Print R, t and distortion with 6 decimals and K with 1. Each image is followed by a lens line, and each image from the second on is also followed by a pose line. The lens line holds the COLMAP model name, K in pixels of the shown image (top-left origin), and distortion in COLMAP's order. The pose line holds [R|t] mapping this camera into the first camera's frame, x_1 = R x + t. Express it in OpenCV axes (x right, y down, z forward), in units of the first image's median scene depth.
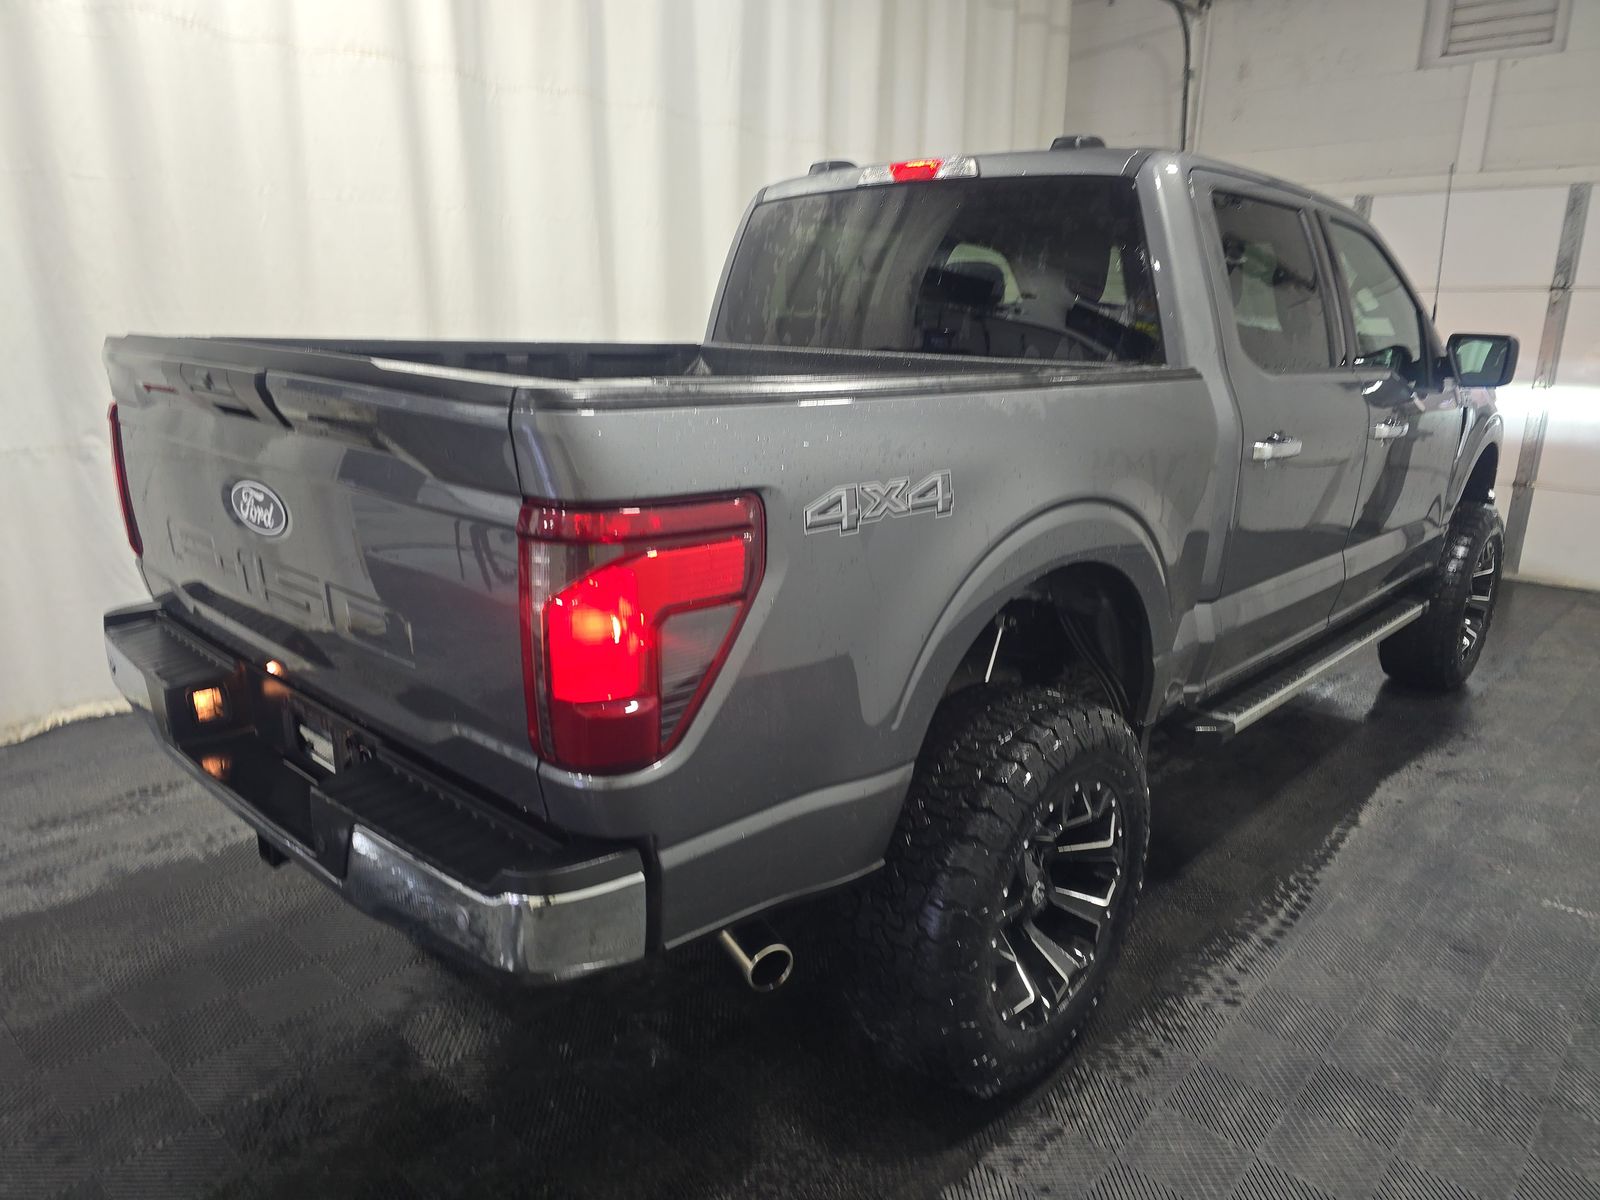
lens RADIAL K [[1083.5, 0, 793.4], [0, 1083.5, 599.7], [0, 0, 1]] dist [0.048377, -0.040270]
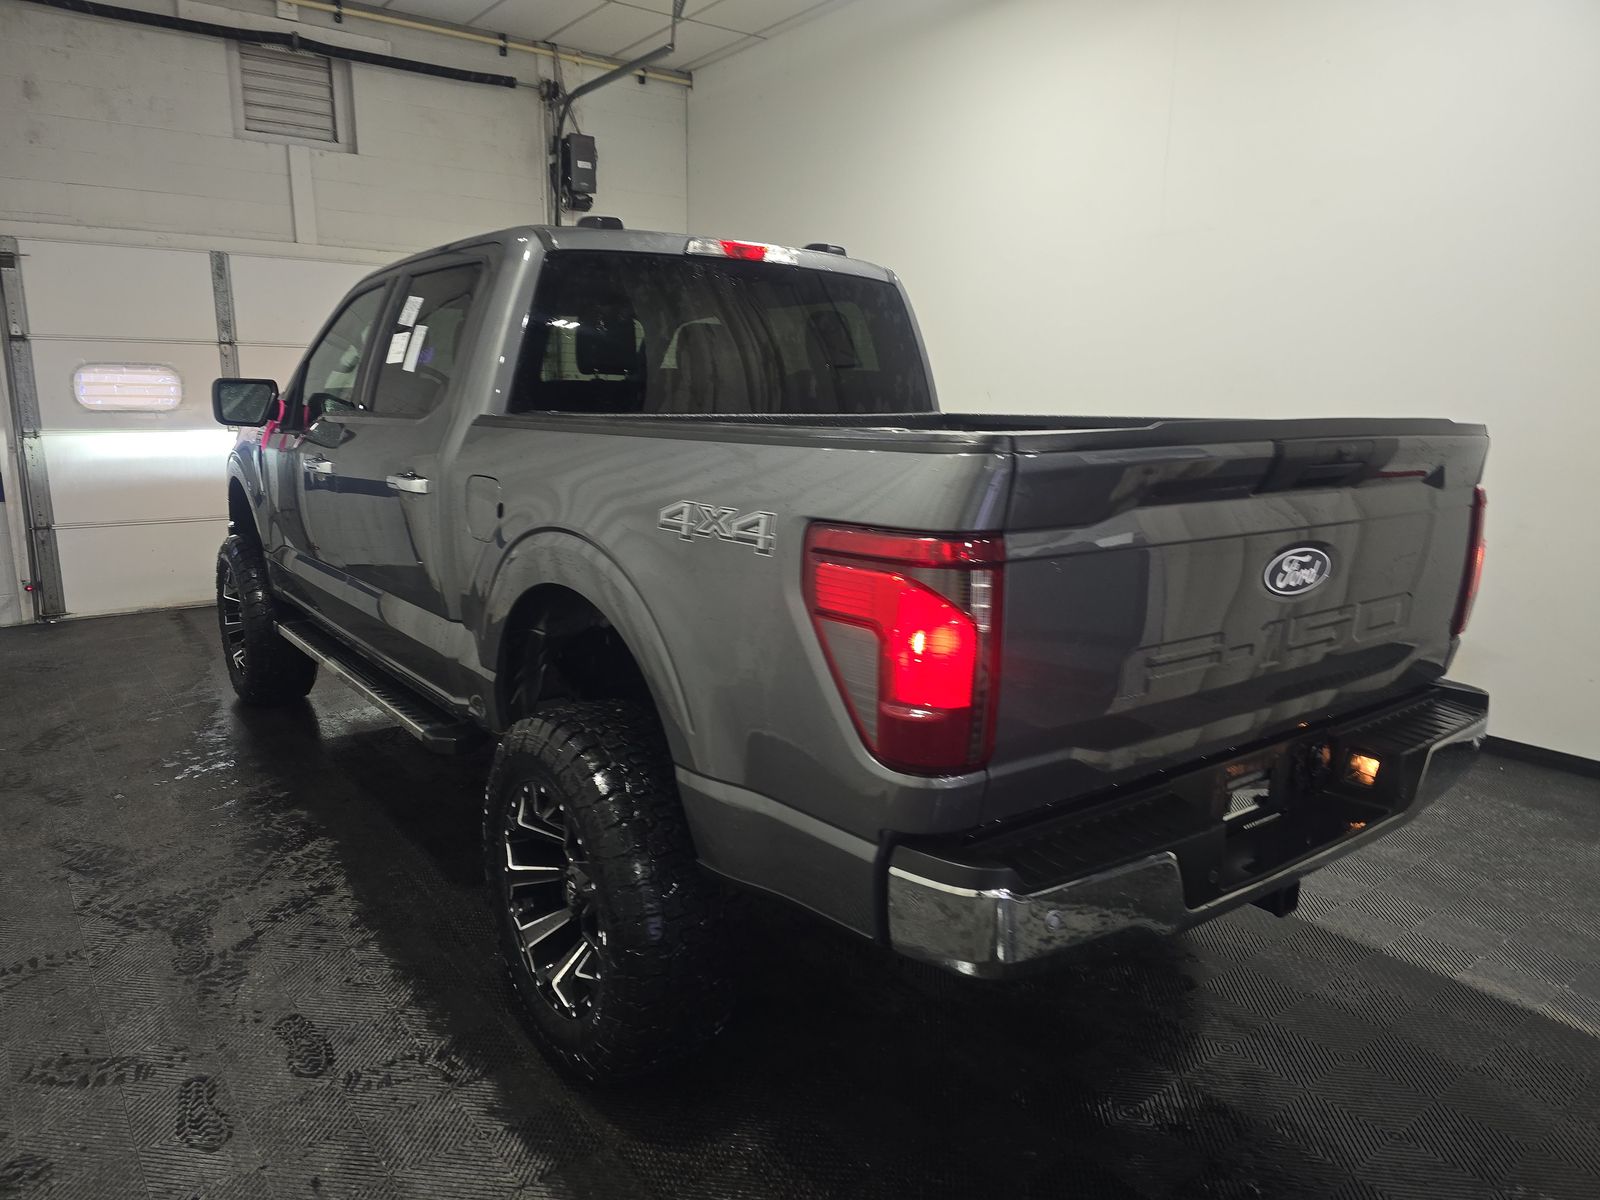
lens RADIAL K [[1083.5, 0, 801.2], [0, 1083.5, 602.7], [0, 0, 1]] dist [0.048377, -0.040270]
pose [[0.159999, -0.206744, 0.965224, -0.474616], [0.241086, 0.956394, 0.164890, -0.104145], [-0.957224, 0.206320, 0.202865, 0.376329]]
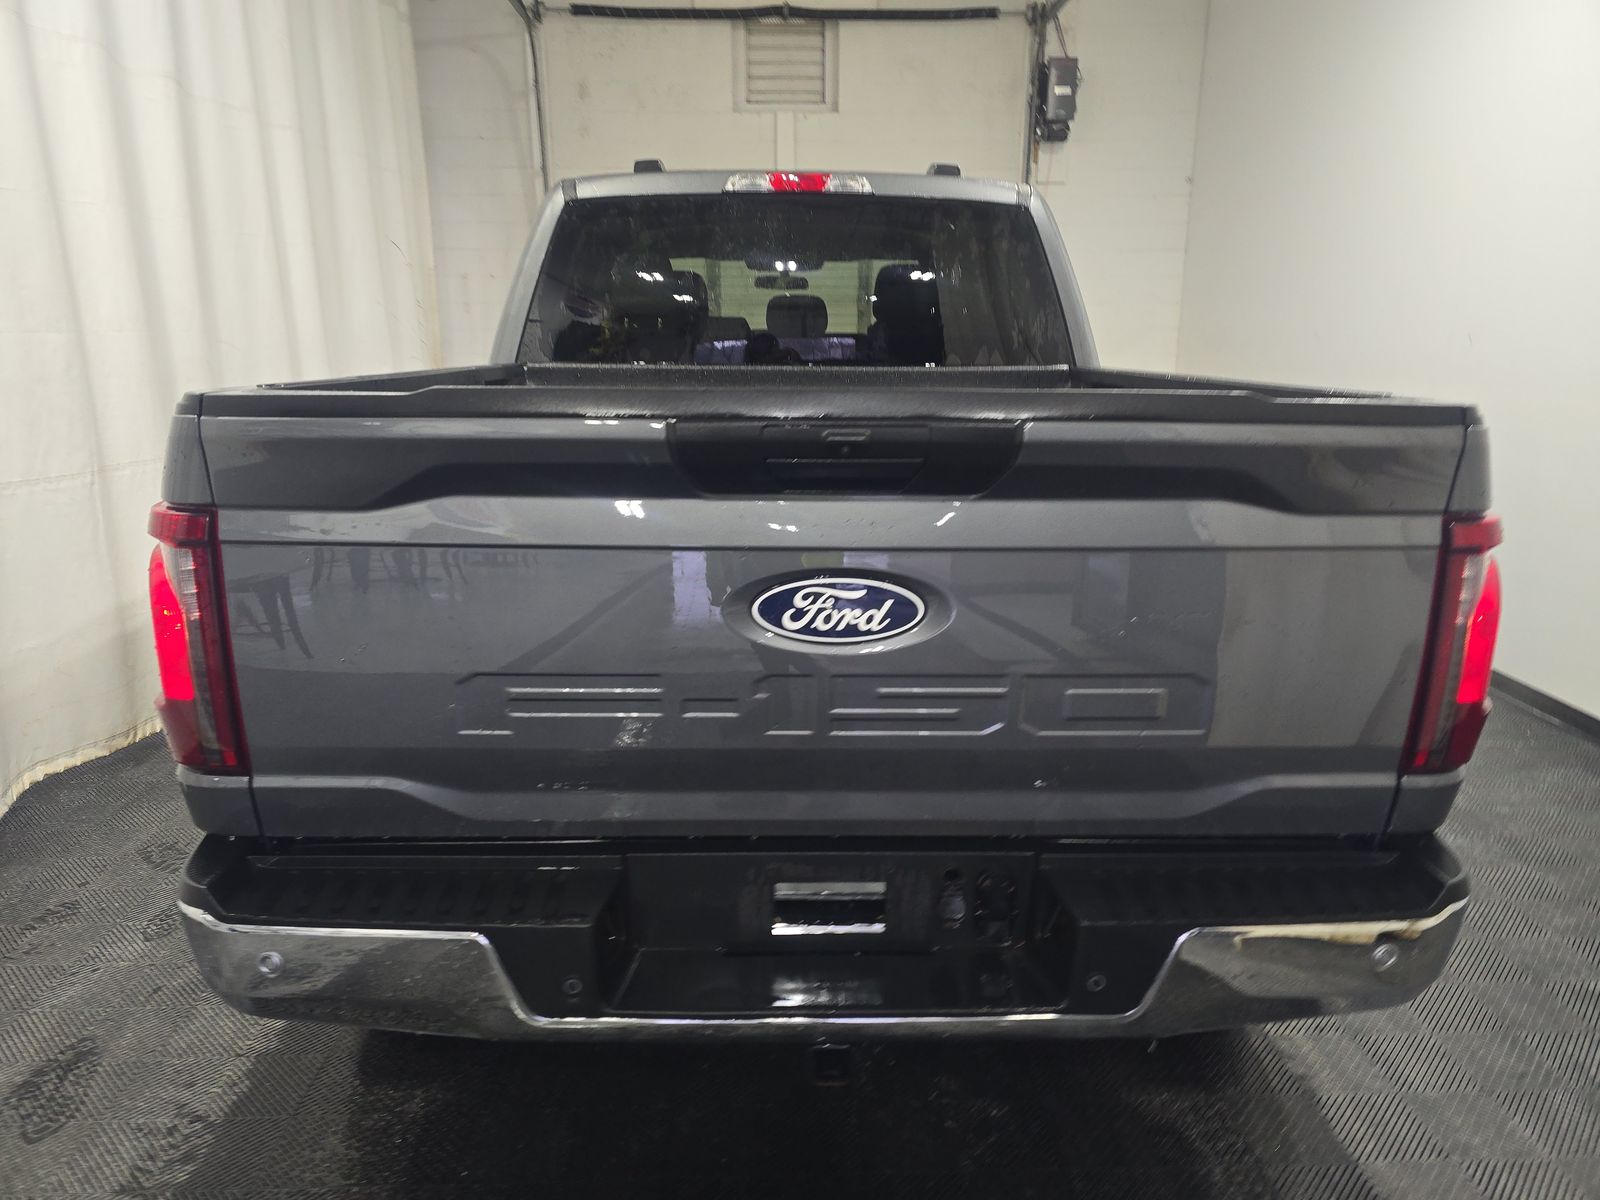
lens RADIAL K [[1083.5, 0, 804.6], [0, 1083.5, 614.5], [0, 0, 1]] dist [0.048377, -0.040270]
pose [[0.707616, -0.194103, 0.679414, -0.289886], [0.187219, 0.978668, 0.084607, -0.042568], [-0.681343, 0.067330, 0.728861, 0.138430]]
